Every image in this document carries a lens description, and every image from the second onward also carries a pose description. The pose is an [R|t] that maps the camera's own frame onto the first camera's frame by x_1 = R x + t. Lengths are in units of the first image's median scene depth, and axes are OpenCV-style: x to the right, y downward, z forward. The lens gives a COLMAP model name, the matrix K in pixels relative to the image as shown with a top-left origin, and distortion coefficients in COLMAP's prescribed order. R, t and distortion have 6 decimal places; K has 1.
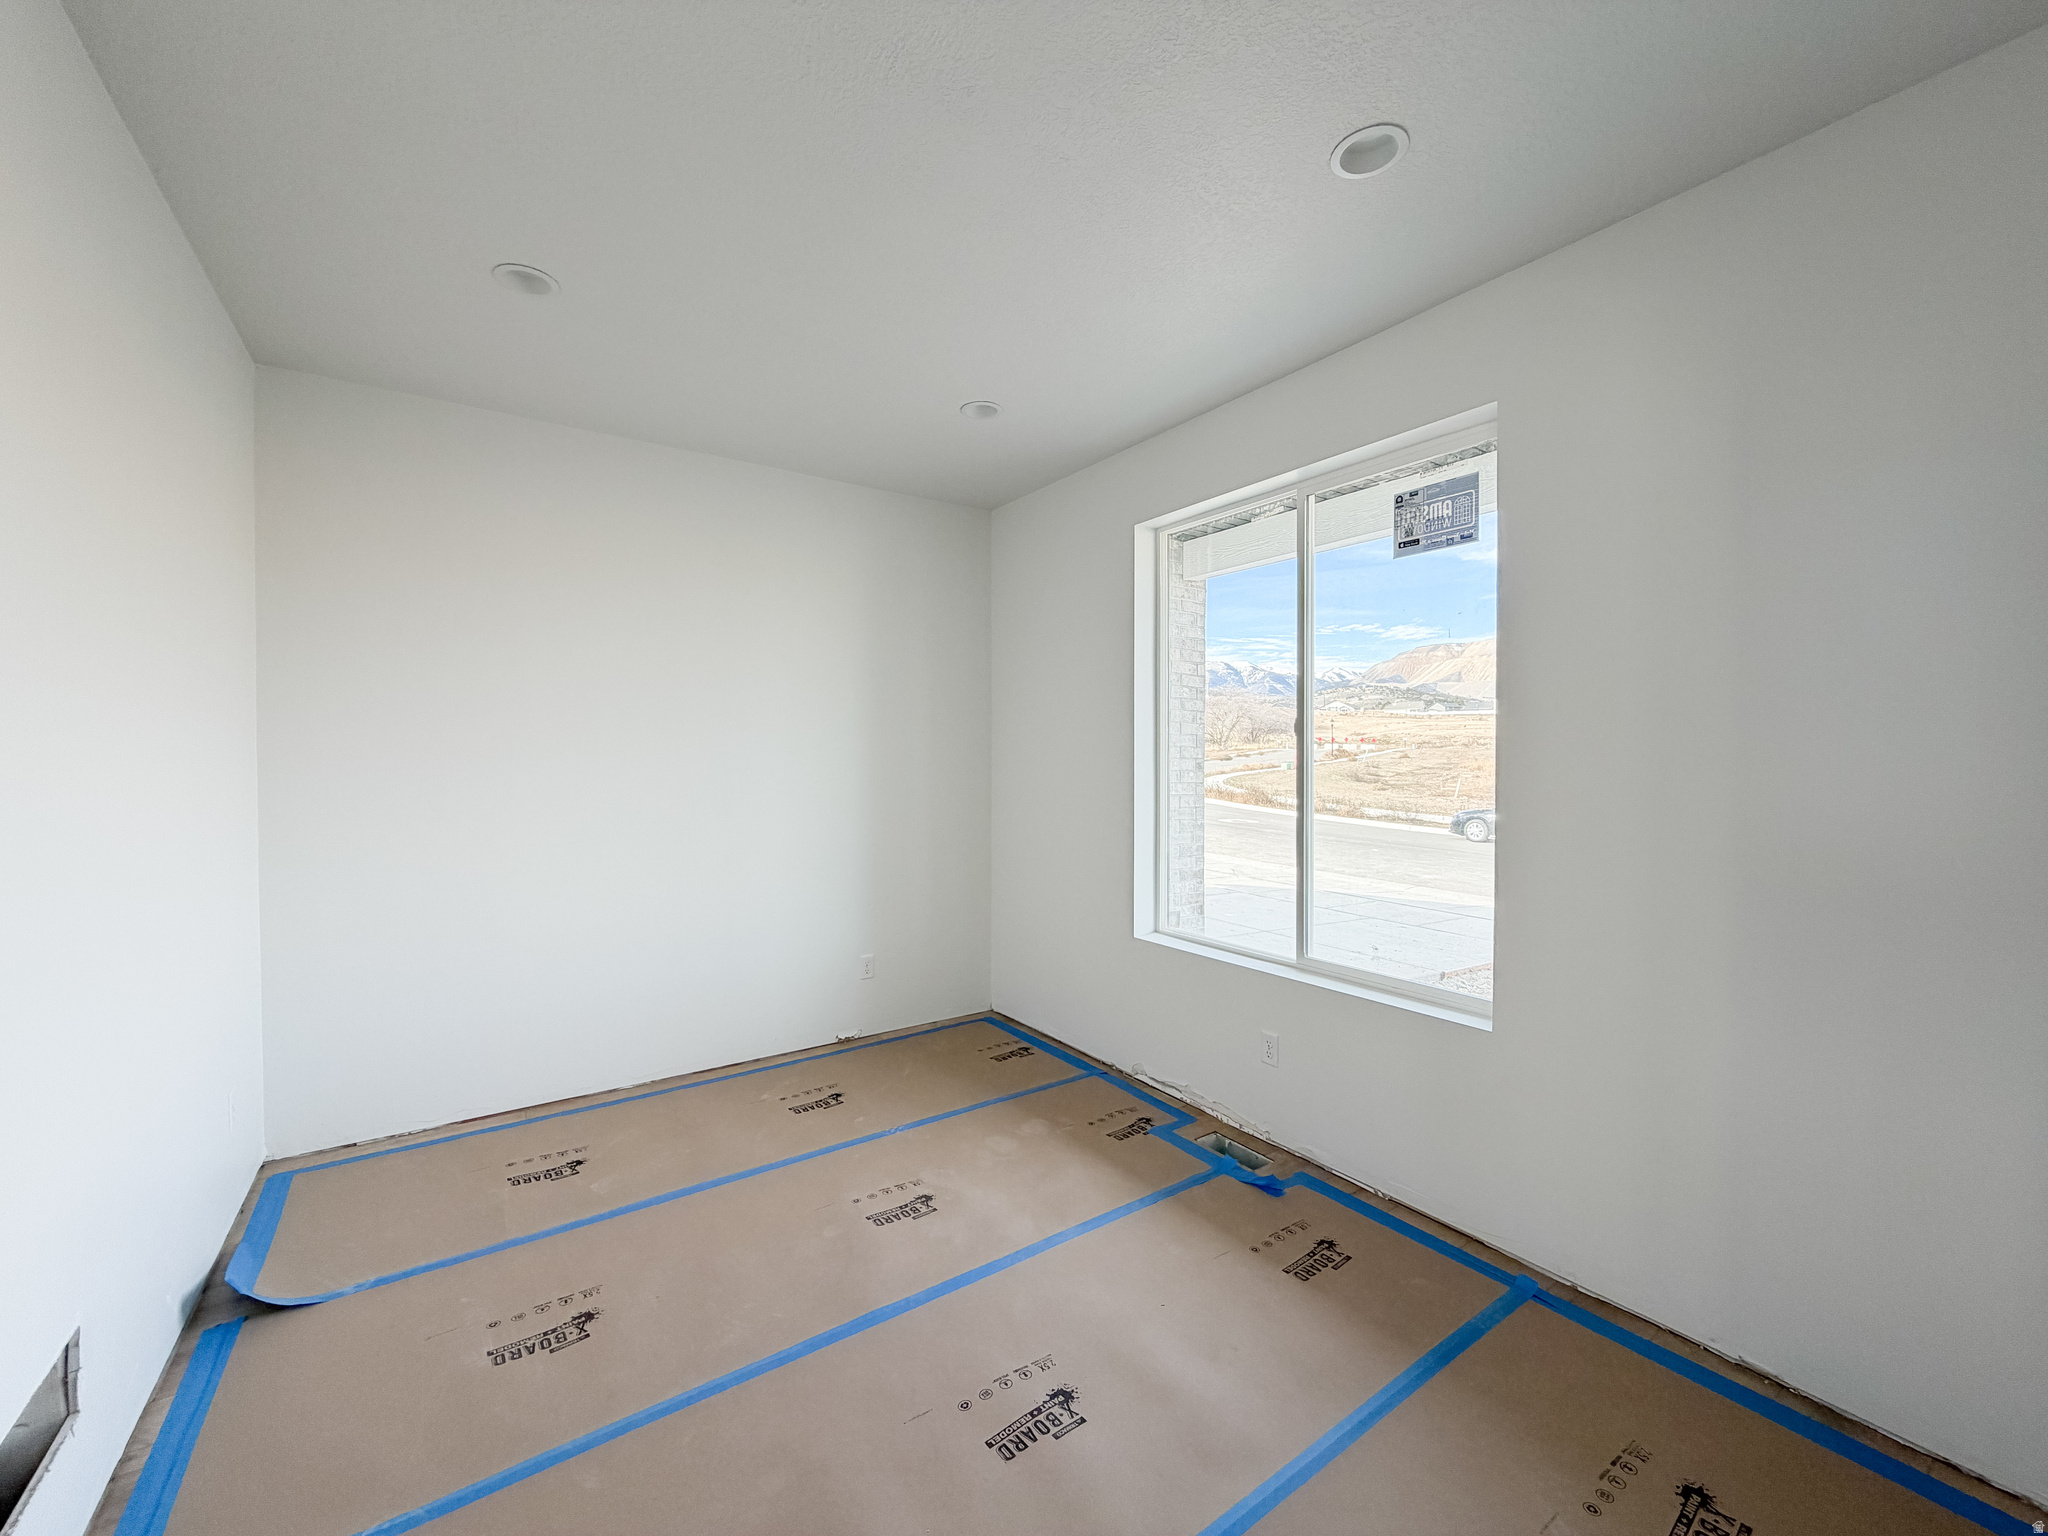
lens RADIAL K [[827.5, 0, 1019.0], [0, 827.5, 784.1], [0, 0, 1]] dist [0.018465, 0.000233]
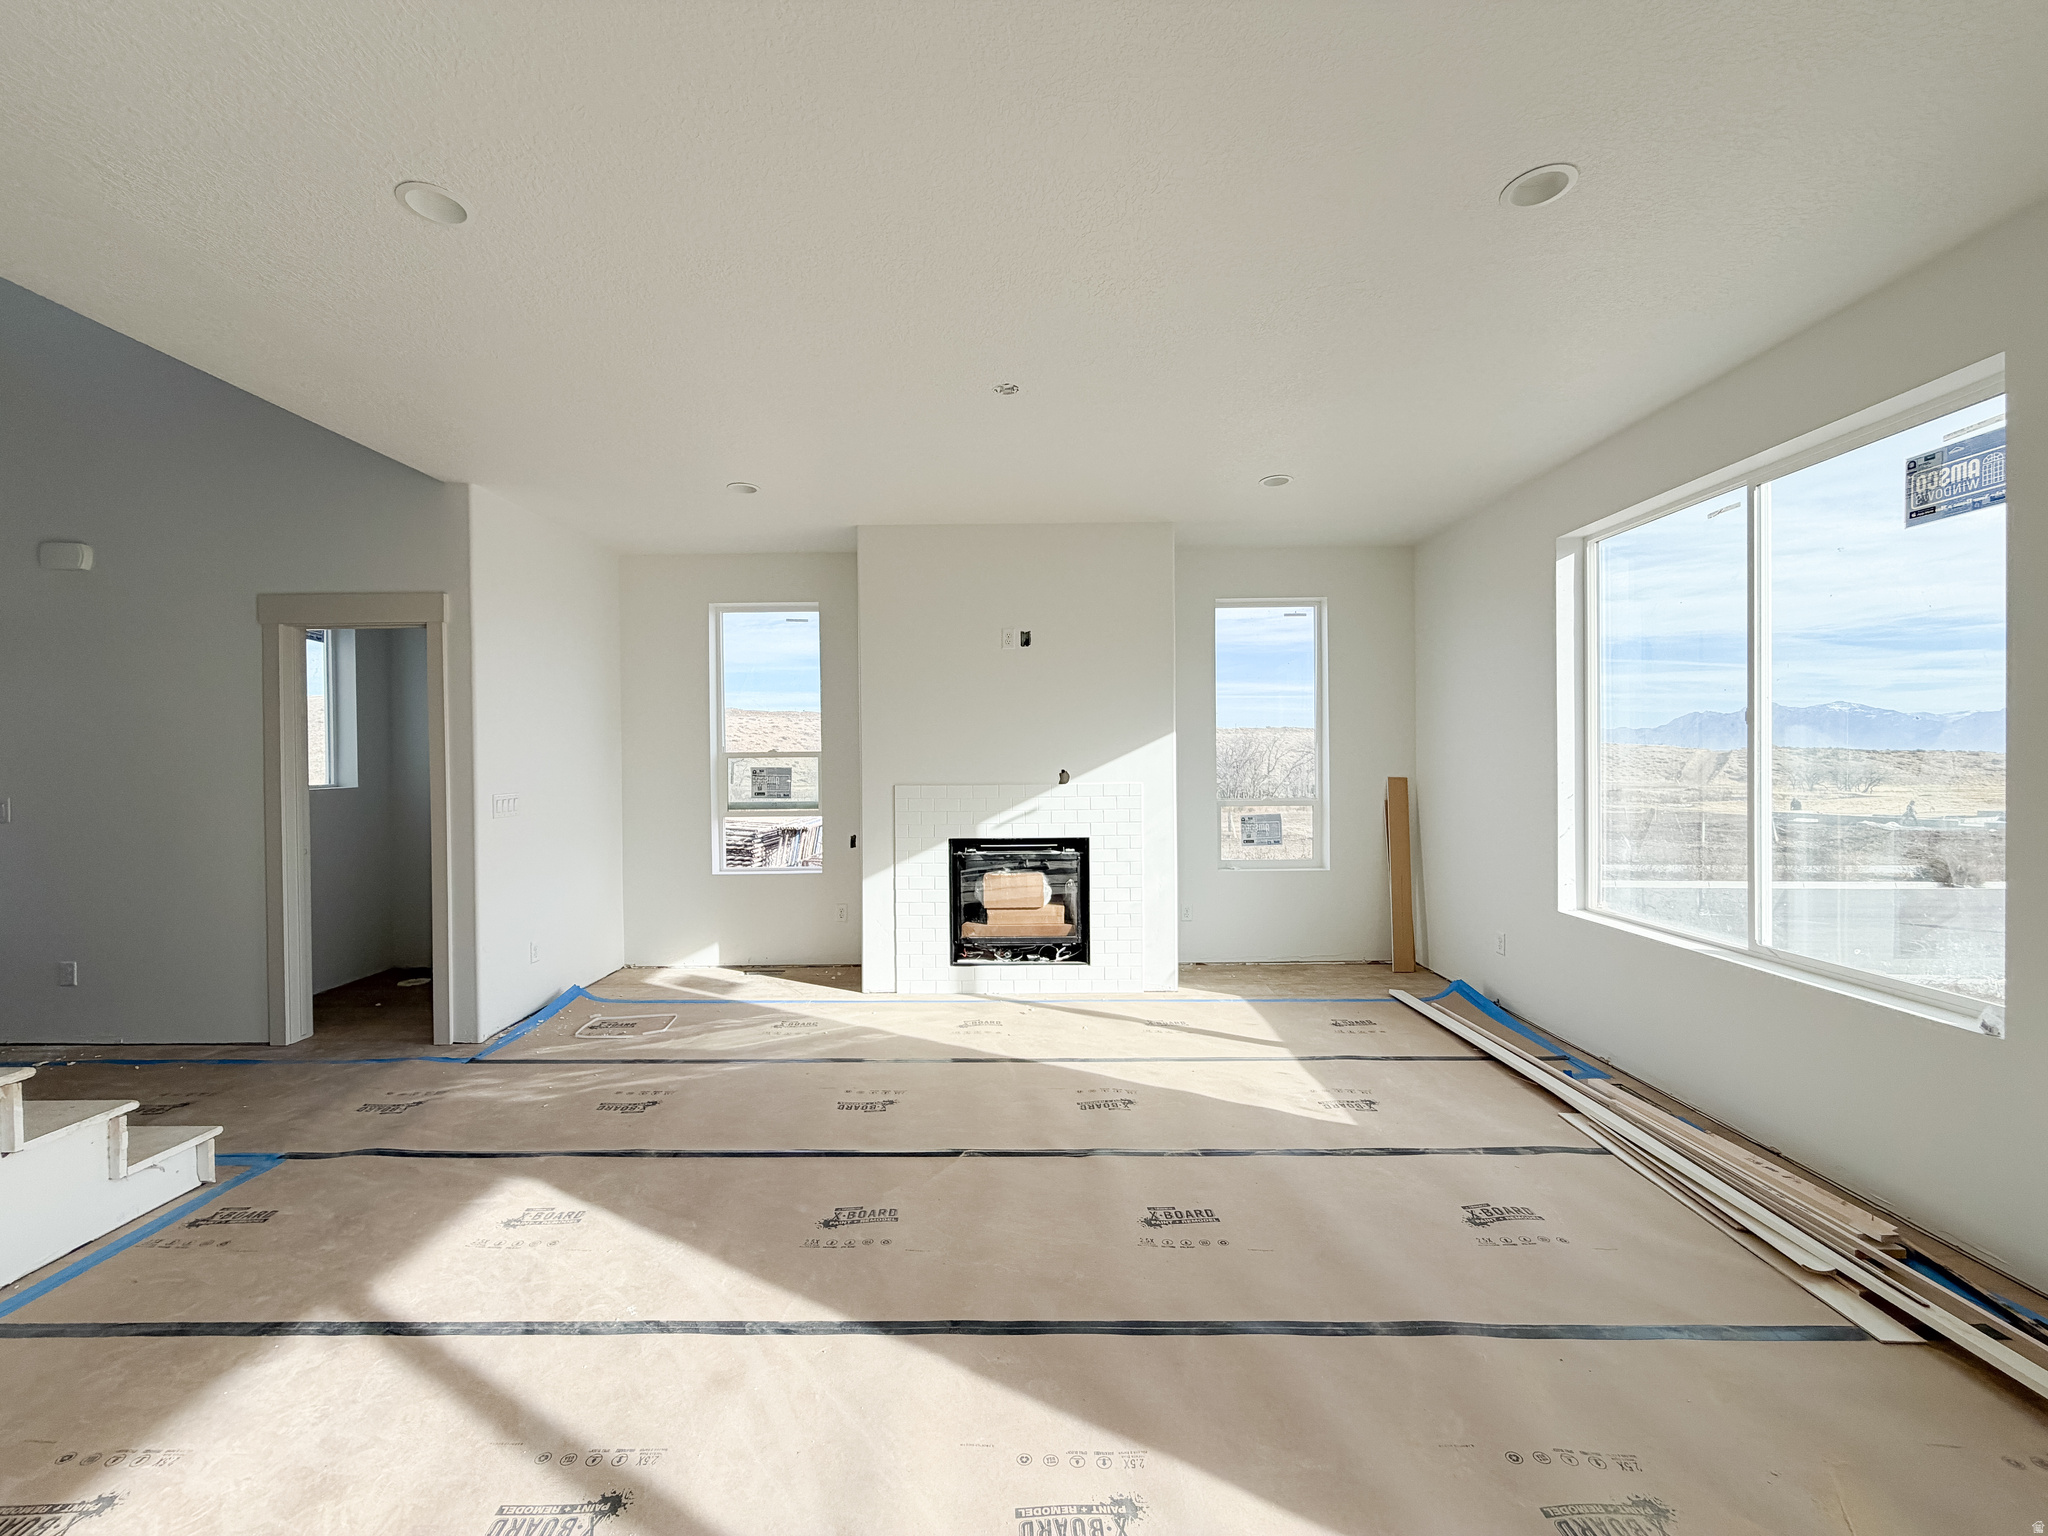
lens RADIAL K [[827.5, 0, 1028.7], [0, 827.5, 774.9], [0, 0, 1]] dist [0.018465, 0.000233]
pose [[0.819138, -0.009297, -0.573521, 0.194400], [0.005500, 0.999950, -0.008354, 0.003491], [0.573570, 0.003689, 0.819148, -0.333264]]
